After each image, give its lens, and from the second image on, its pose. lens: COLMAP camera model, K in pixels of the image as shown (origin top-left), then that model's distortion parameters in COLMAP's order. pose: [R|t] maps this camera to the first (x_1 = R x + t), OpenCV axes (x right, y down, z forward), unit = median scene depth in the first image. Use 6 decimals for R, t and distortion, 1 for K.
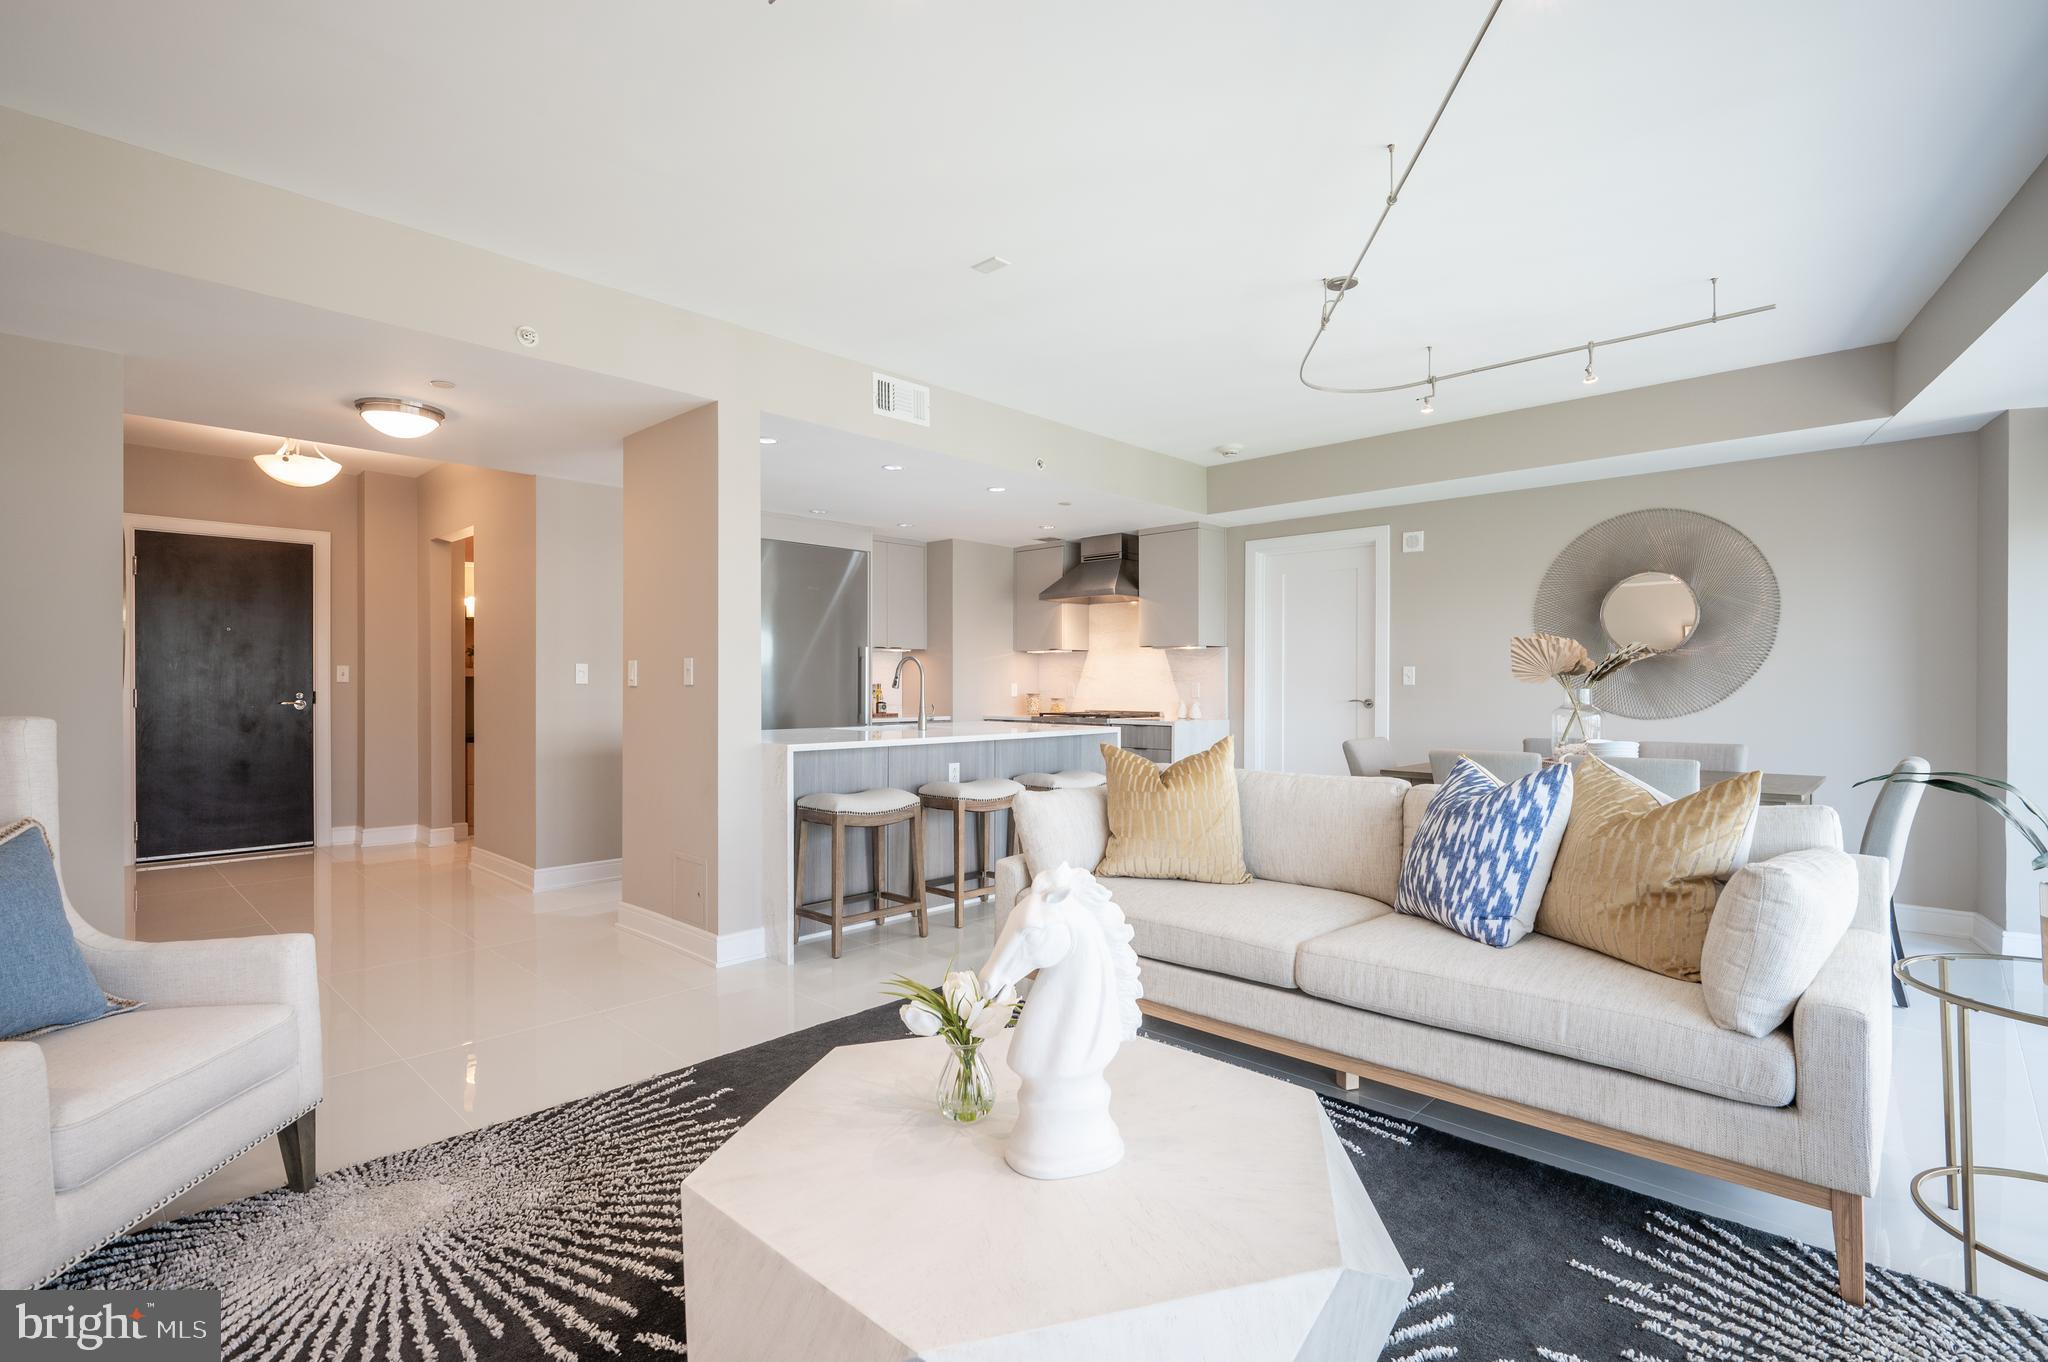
lens RADIAL K [[956.2, 0, 1021.5], [0, 956.2, 689.8], [0, 0, 1]] dist [-0.000813, 0.000003]
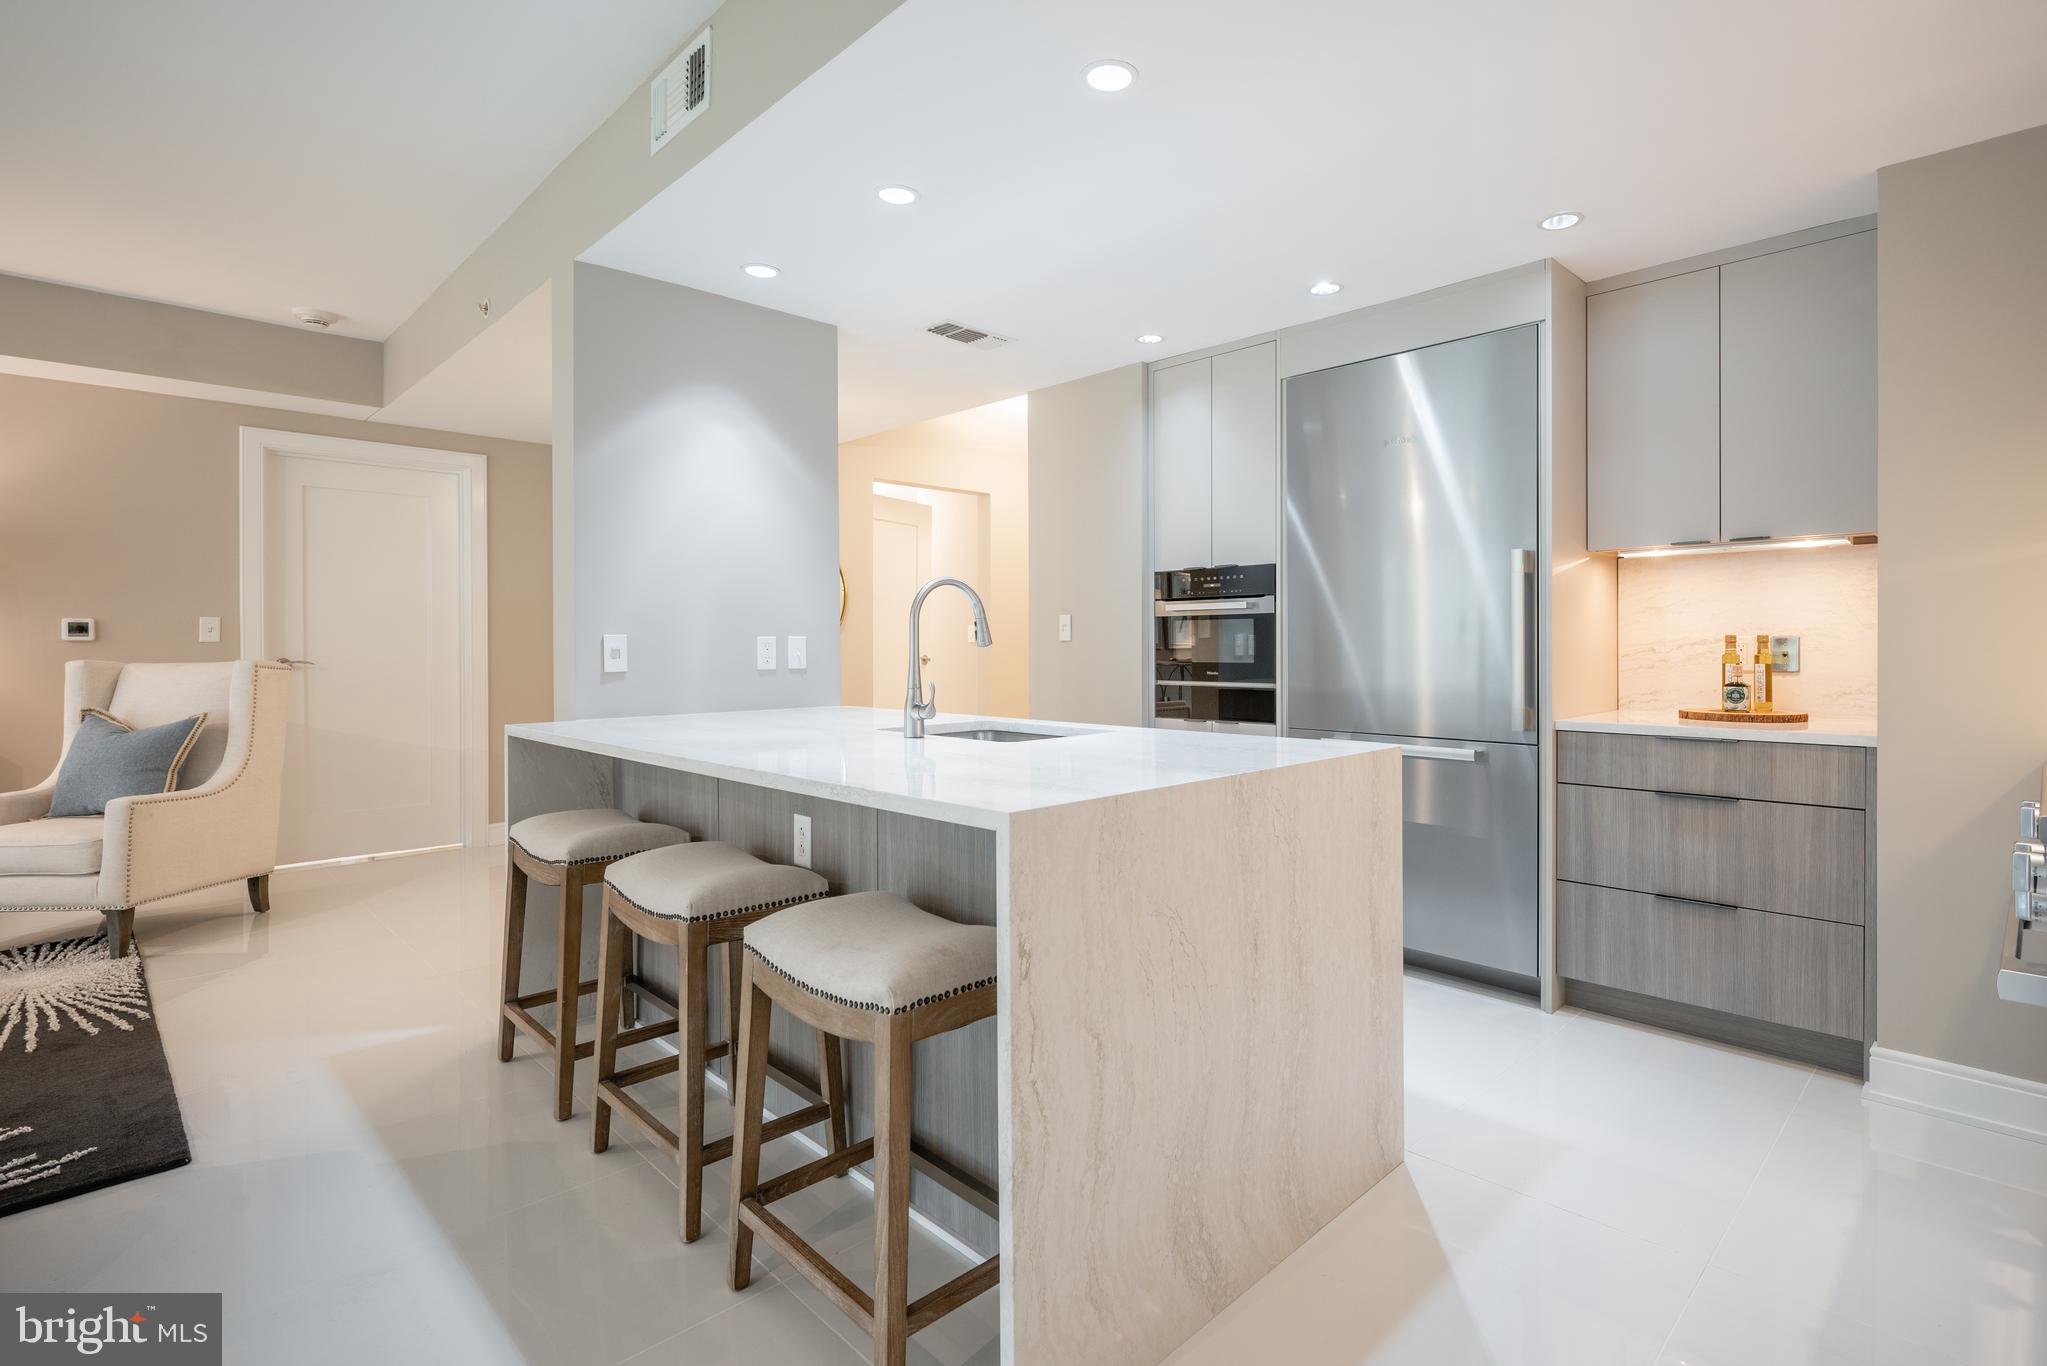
lens RADIAL K [[985.3, 0, 1099.2], [0, 985.3, 653.6], [0, 0, 1]] dist [0.000022, -0.000618]
pose [[-0.001526, 0.006930, -0.999975, 0.300850], [-0.003081, 0.999971, 0.006935, -0.001297], [0.999994, 0.003092, -0.001505, 0.890409]]
